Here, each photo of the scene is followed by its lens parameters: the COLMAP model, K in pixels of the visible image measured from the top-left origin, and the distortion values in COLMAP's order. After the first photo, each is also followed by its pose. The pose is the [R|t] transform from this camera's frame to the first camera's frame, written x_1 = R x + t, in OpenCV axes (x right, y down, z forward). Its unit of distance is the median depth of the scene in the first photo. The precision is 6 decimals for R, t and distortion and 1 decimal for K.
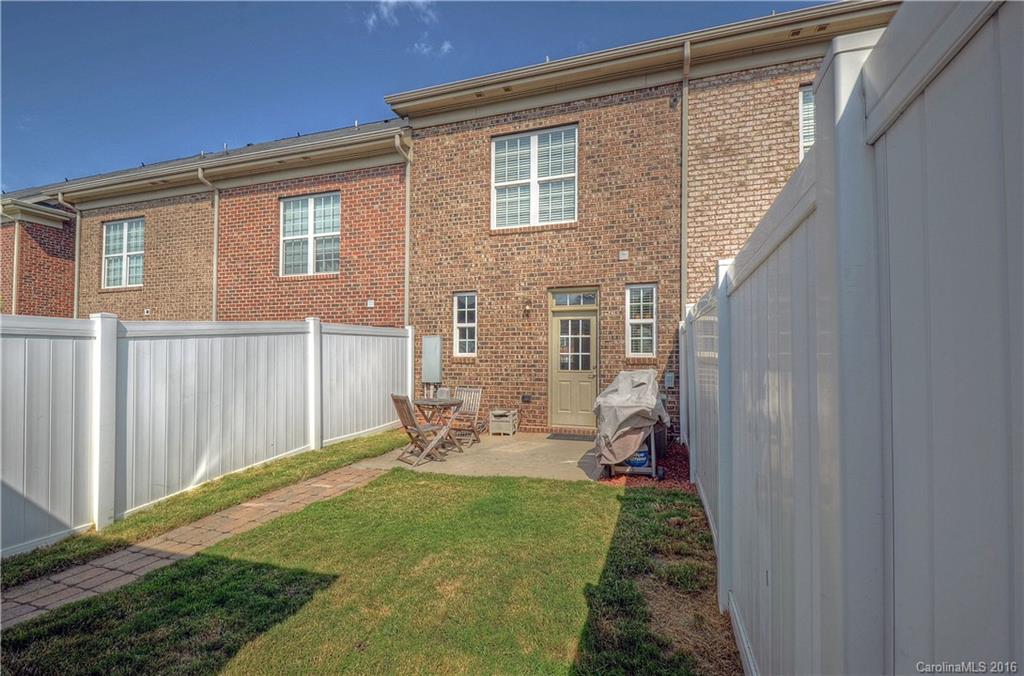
lens RADIAL K [[441.1, 0, 513.1], [0, 441.1, 345.8], [0, 0, 1]] dist [-0.002951, -0.001396]
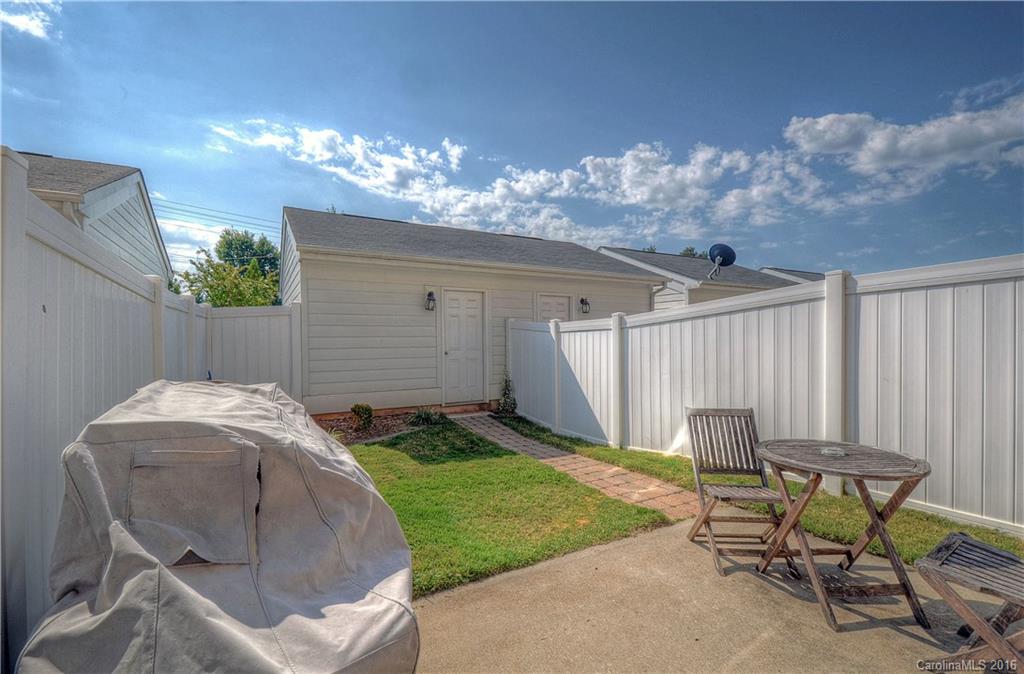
lens RADIAL K [[441.1, 0, 511.3], [0, 441.1, 343.2], [0, 0, 1]] dist [-0.002951, -0.001396]
pose [[-0.675894, 0.002073, -0.736996, 0.401198], [0.020821, 0.999651, -0.016283, 0.043416], [0.736704, -0.026350, -0.675701, 1.480454]]
